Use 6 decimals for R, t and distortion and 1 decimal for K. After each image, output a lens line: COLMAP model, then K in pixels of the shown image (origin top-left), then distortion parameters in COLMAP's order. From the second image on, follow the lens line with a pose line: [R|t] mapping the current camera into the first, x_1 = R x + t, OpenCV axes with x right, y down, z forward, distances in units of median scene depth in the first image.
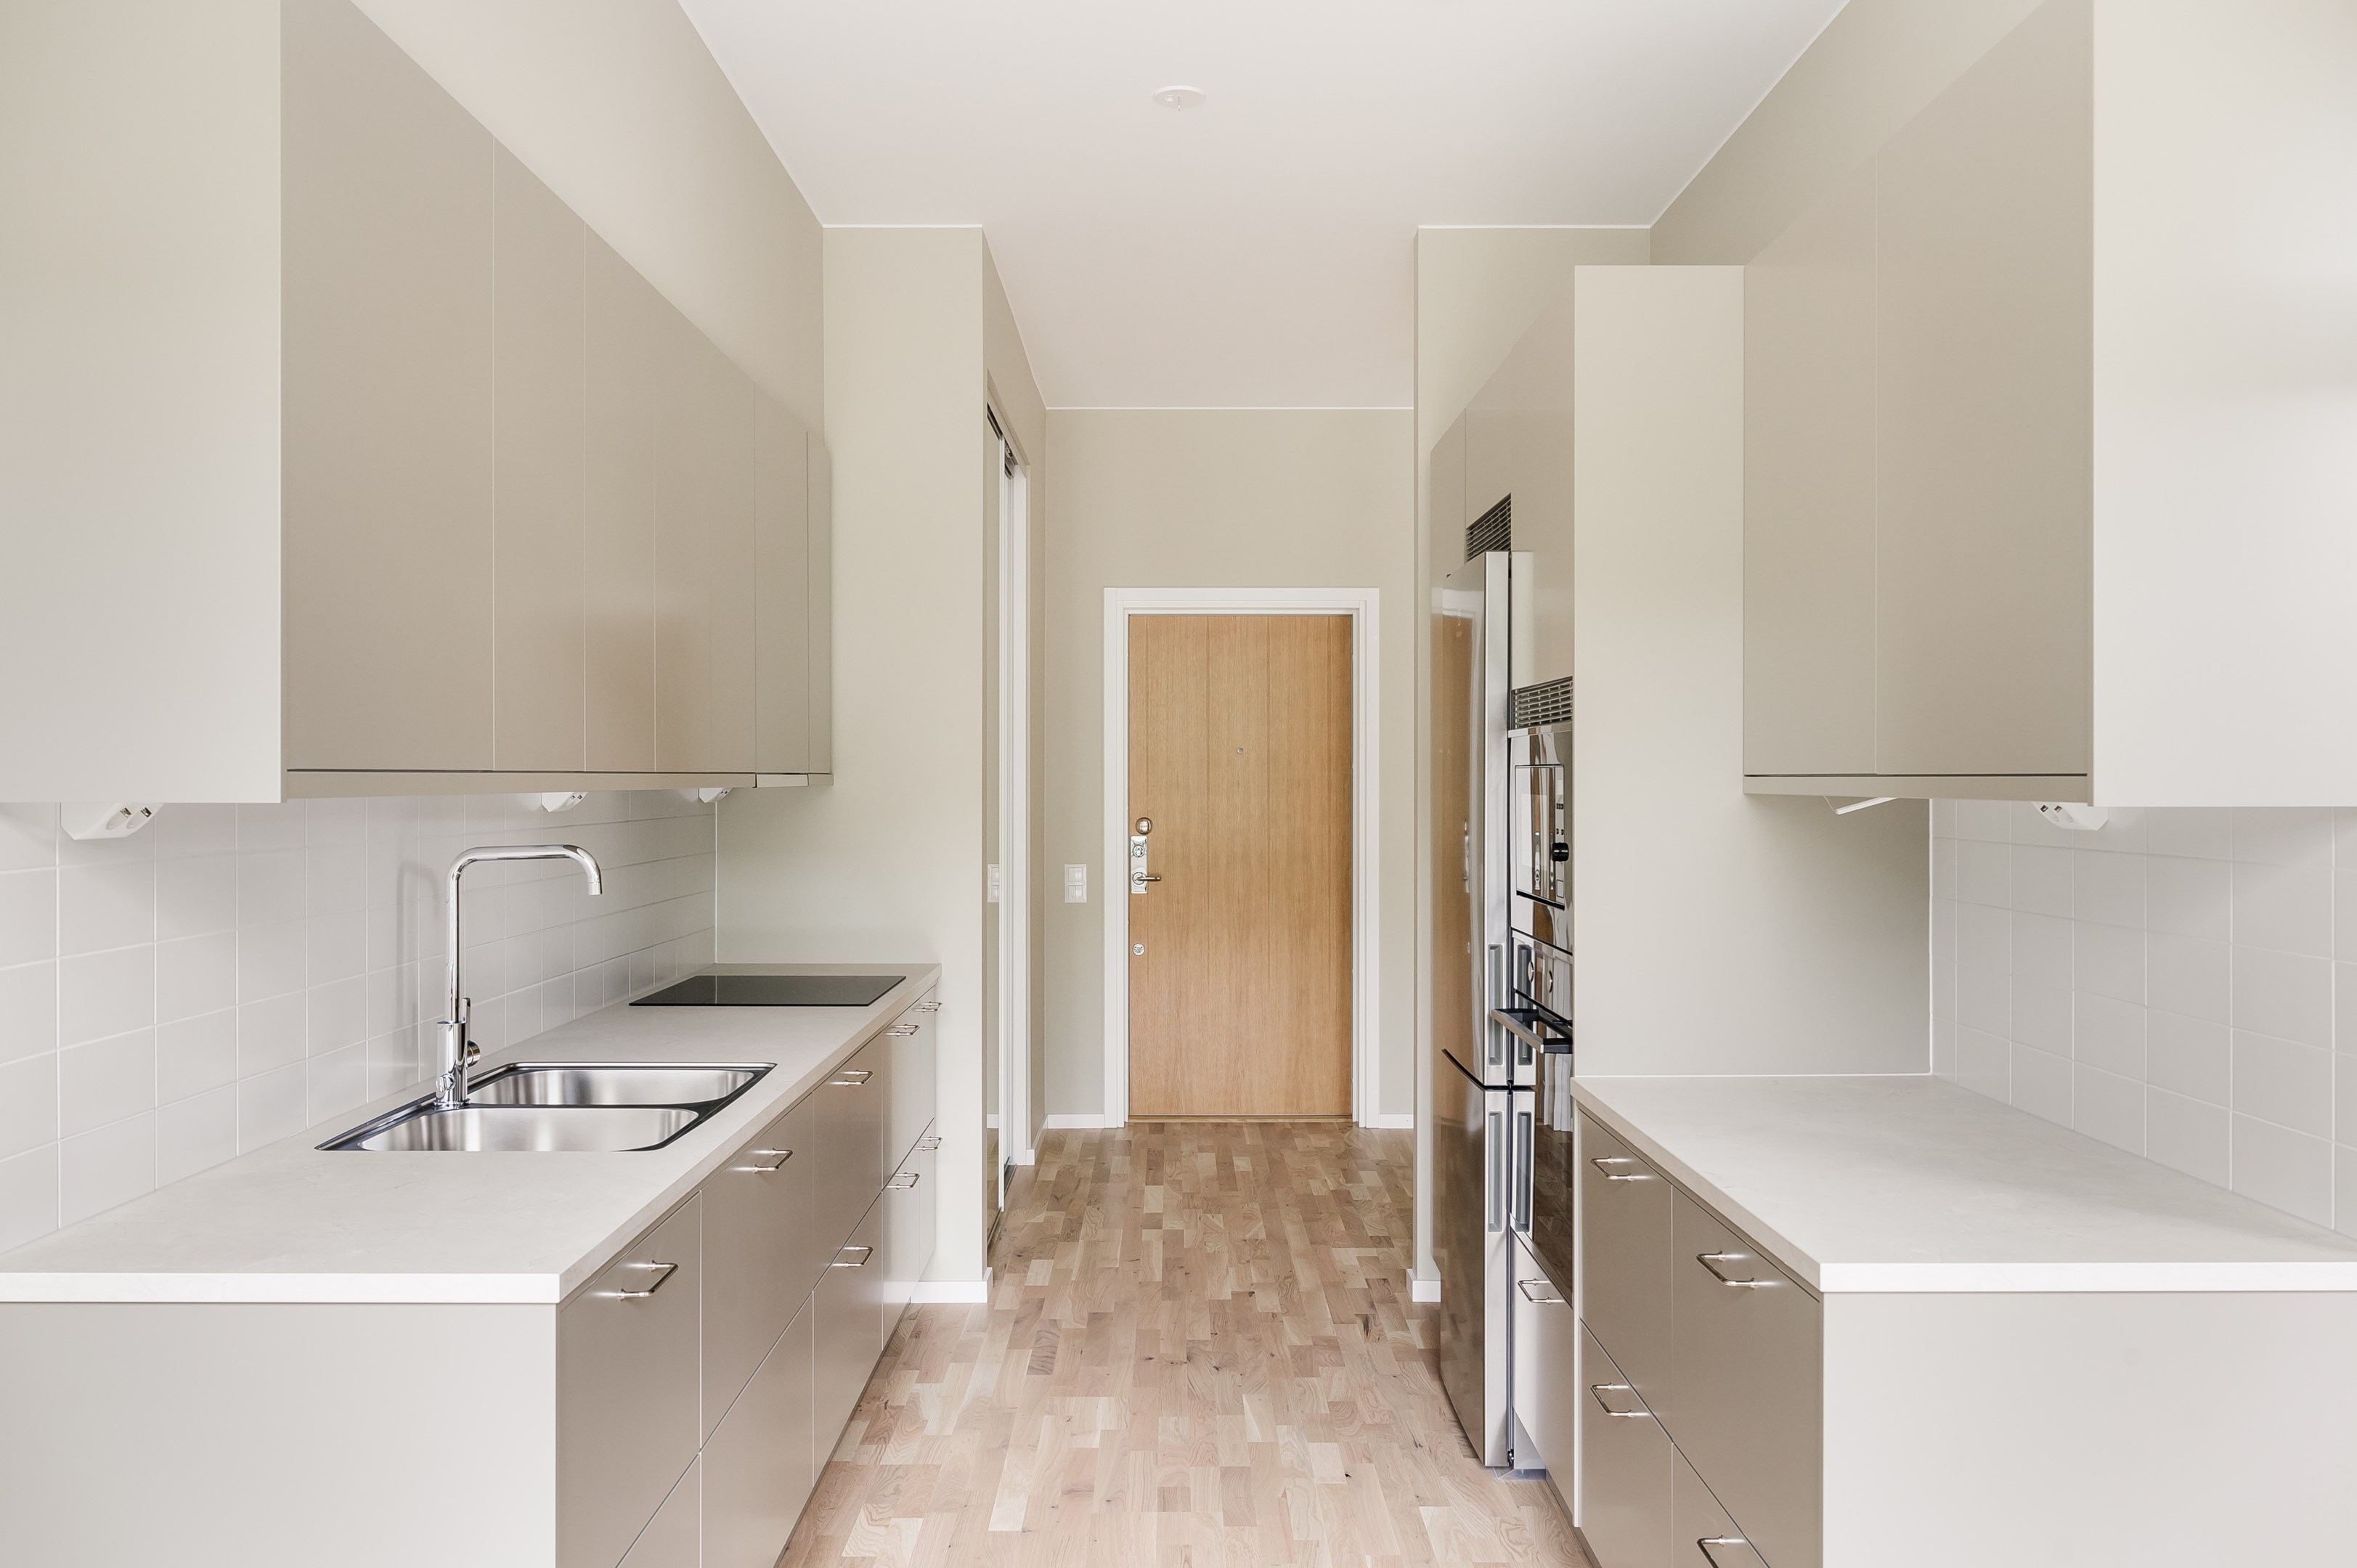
lens RADIAL K [[1922.5, 0, 1178.5], [0, 1922.5, 784.0], [0, 0, 1]] dist [-0.006495, -0.002987]
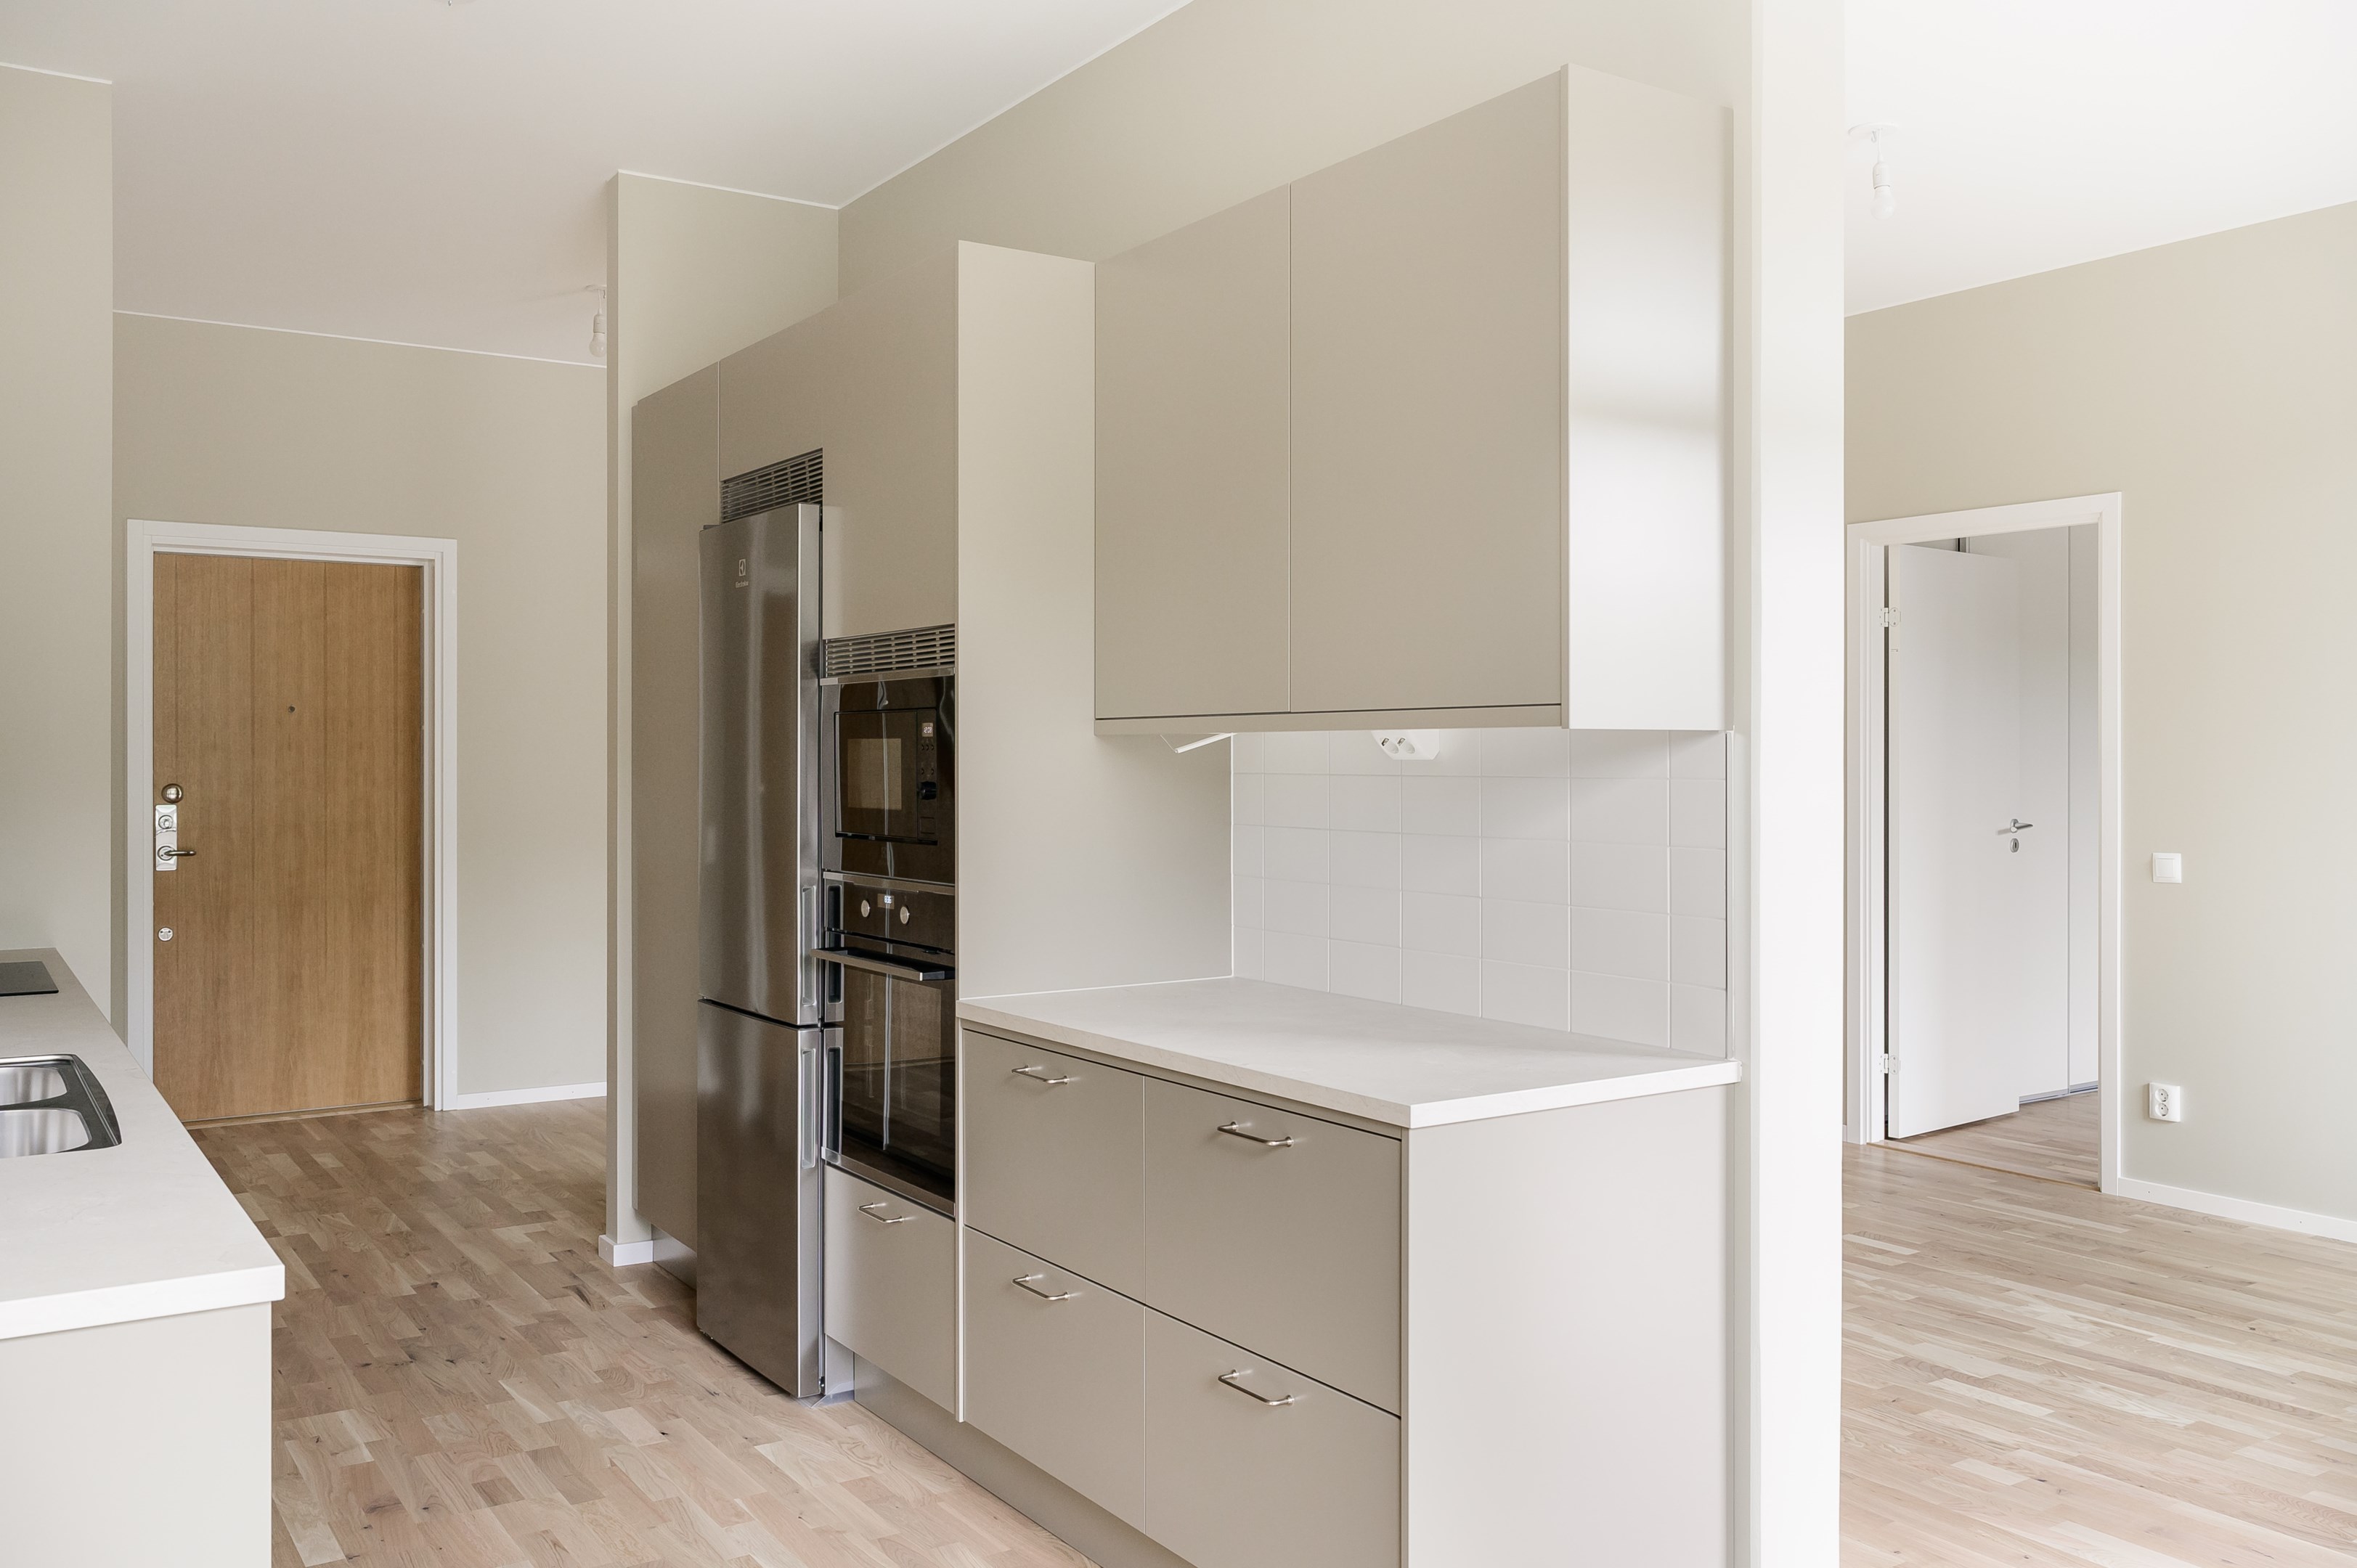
lens RADIAL K [[1906.4, 0, 1177.8], [0, 1906.4, 758.1], [0, 0, 1]] dist [-0.008393, -0.001561]
pose [[0.833158, -0.000965, 0.553034, -0.197229], [0.002612, 0.999994, -0.002190, 0.014832], [-0.553028, 0.003270, 0.833156, 0.036374]]
